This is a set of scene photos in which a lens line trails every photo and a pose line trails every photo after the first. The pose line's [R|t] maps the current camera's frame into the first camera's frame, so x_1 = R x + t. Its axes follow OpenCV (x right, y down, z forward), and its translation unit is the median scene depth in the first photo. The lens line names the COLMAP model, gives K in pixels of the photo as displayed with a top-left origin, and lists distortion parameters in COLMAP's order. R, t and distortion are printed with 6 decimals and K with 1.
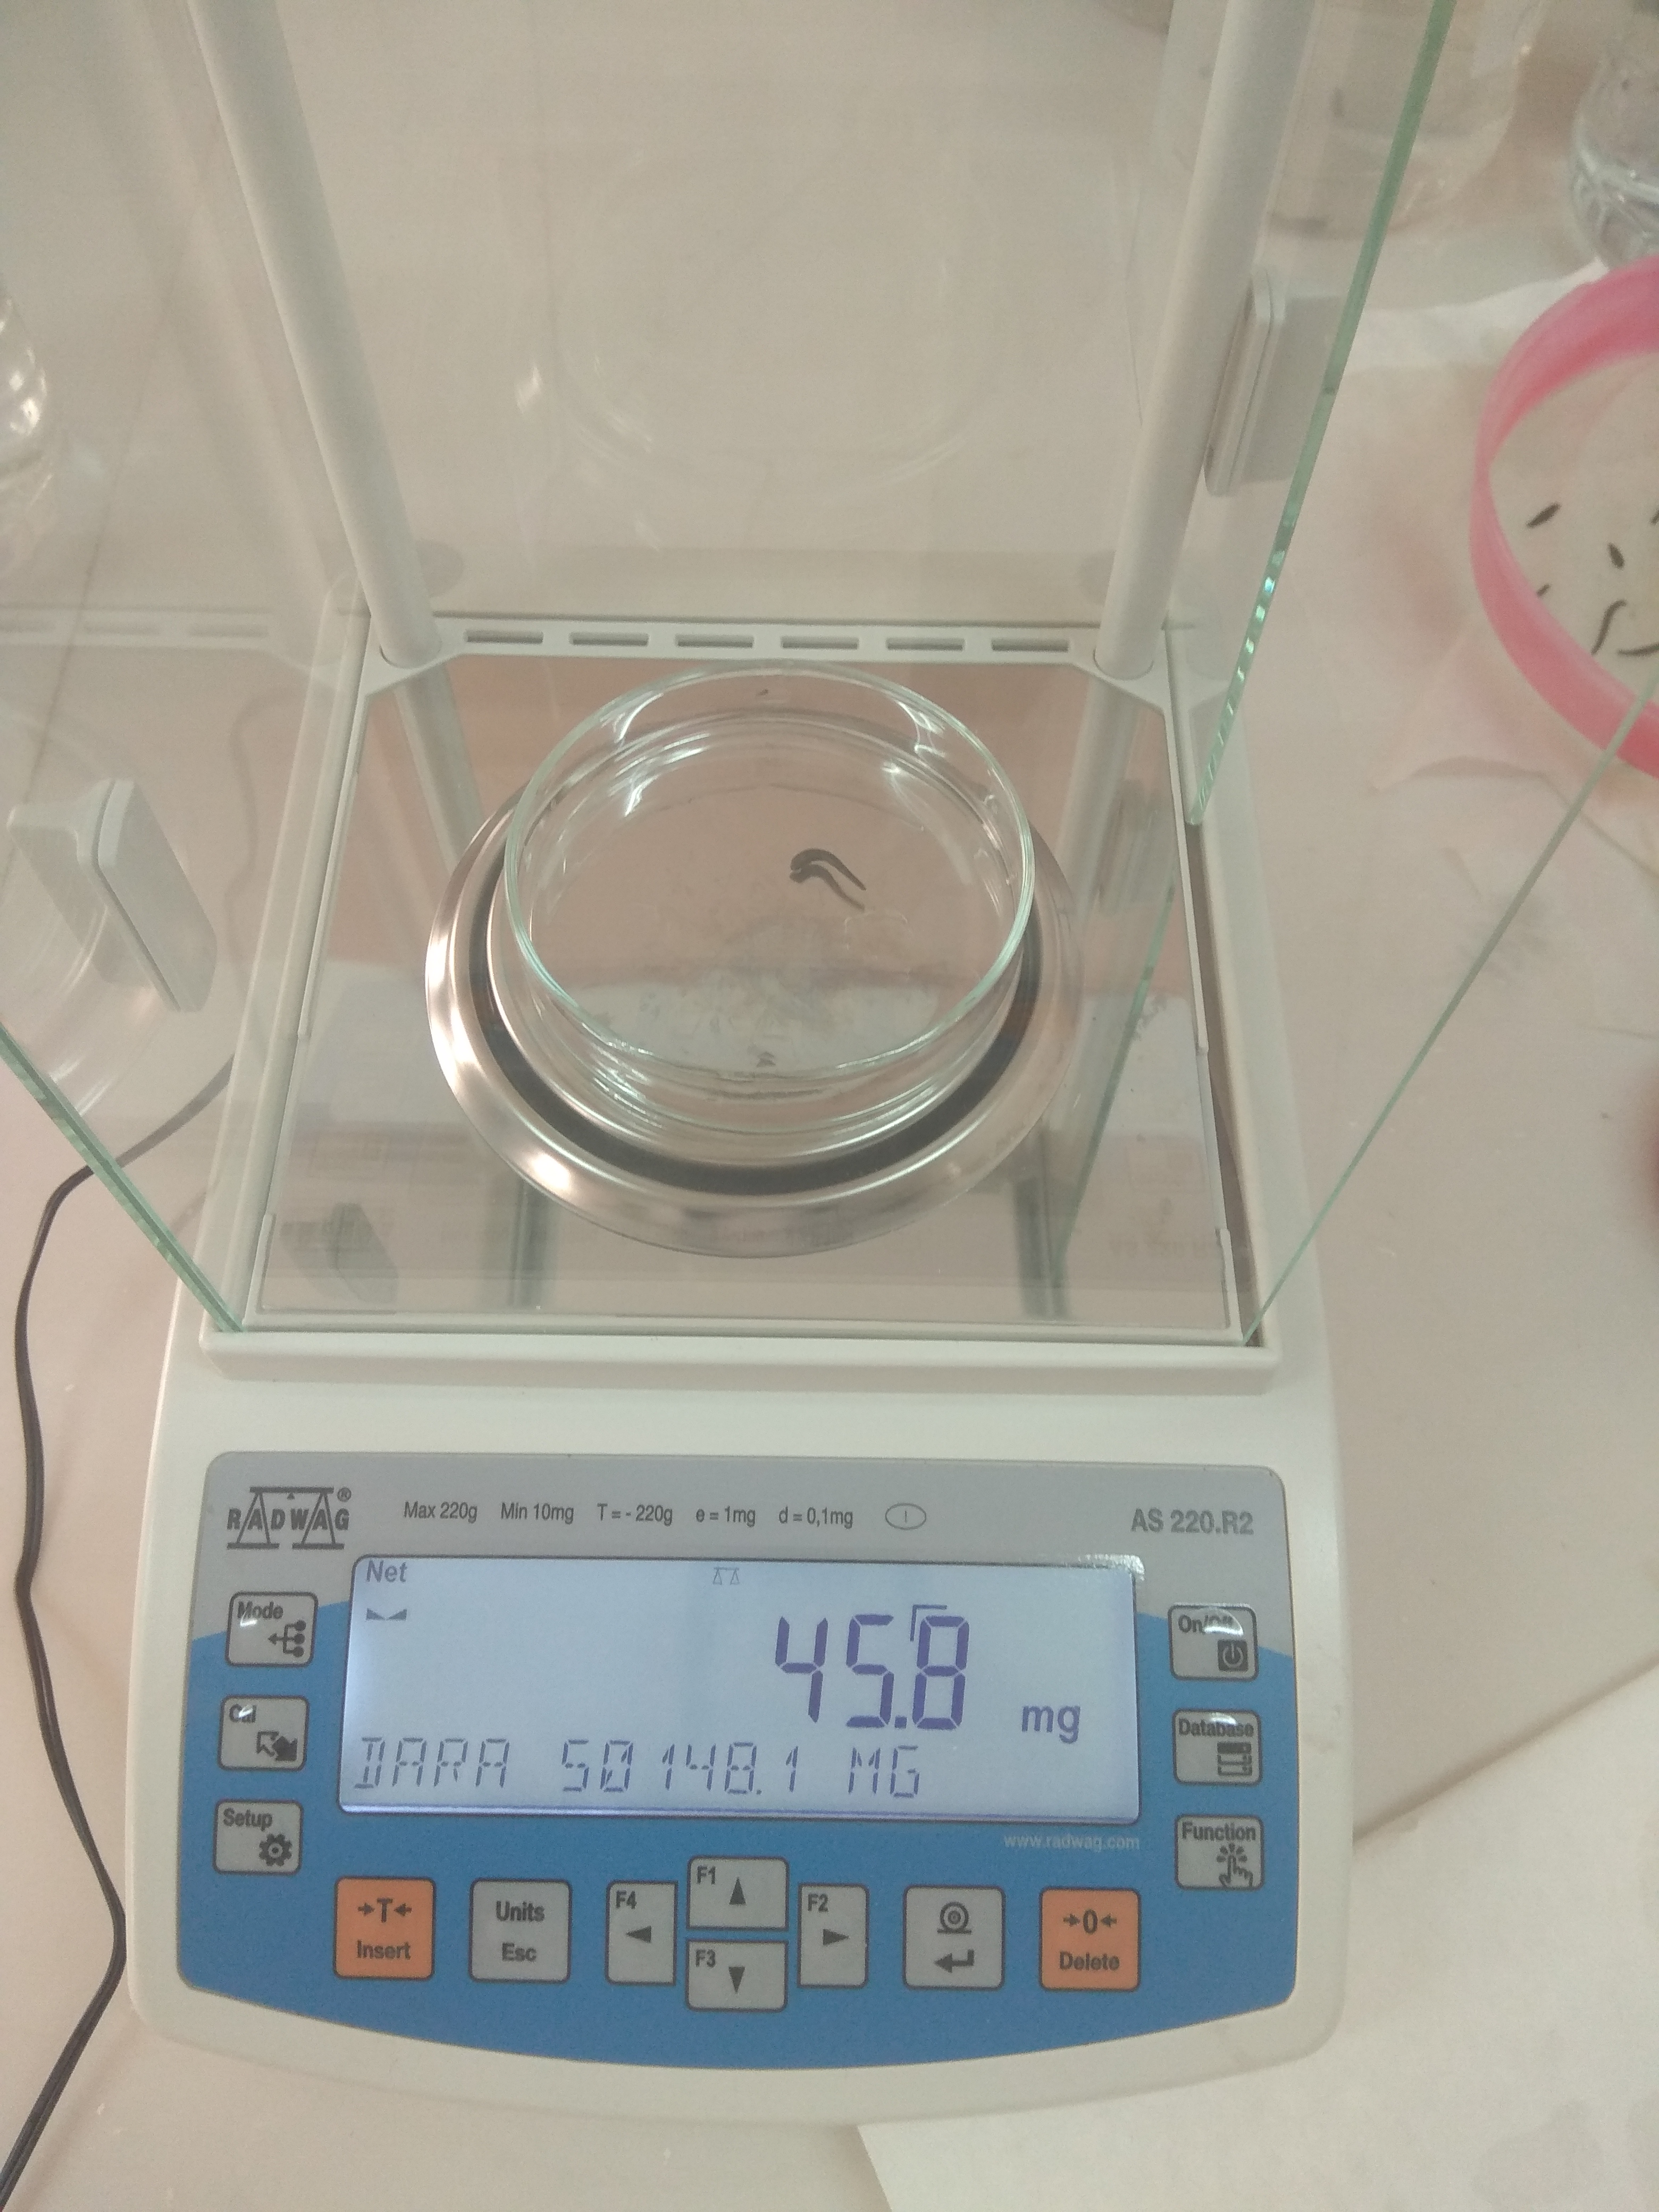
lens RADIAL K [[1757.2, 0, 829.5], [0, 1757.2, 1106.0], [0, 0, 1]] dist [0.156532, -0.320590]
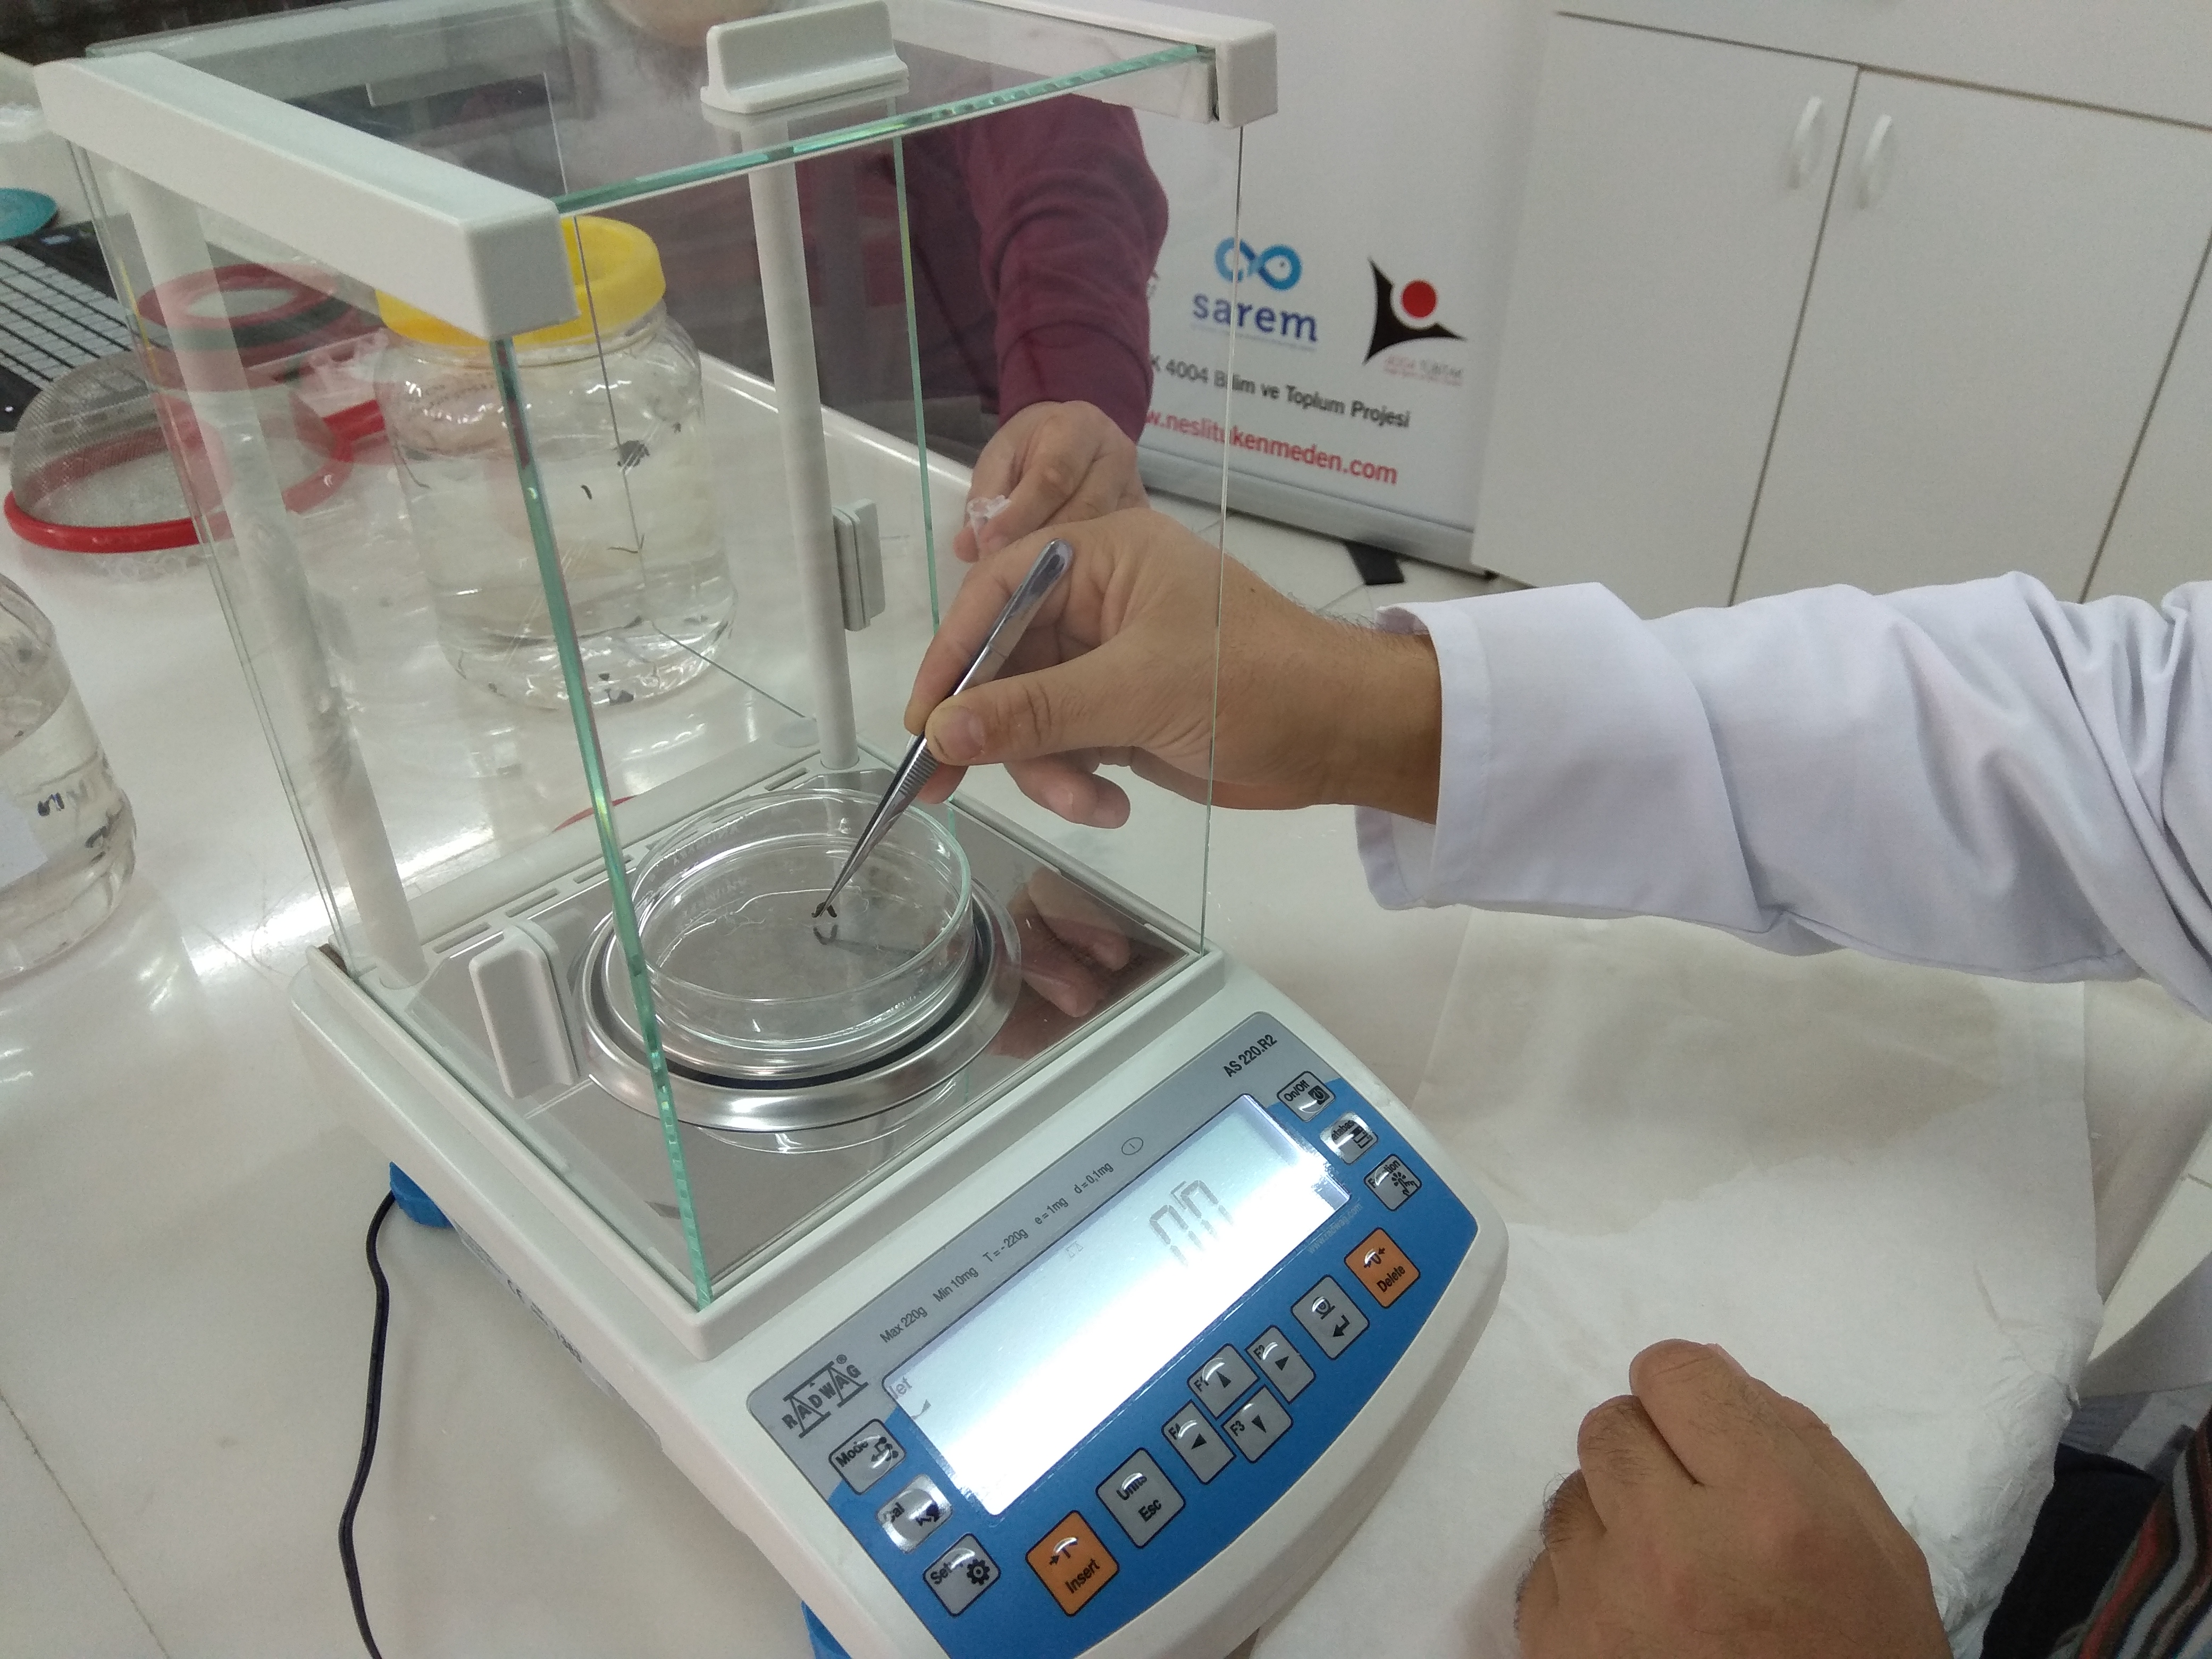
lens RADIAL K [[1757.2, 0, 1106.0], [0, 1757.2, 829.5], [0, 0, 1]] dist [0.156532, -0.320590]
pose [[0.685679, -0.425274, 0.590750, -0.779758], [0.636135, 0.744572, -0.202349, 0.325651], [-0.353802, 0.514544, 0.781069, -0.357640]]
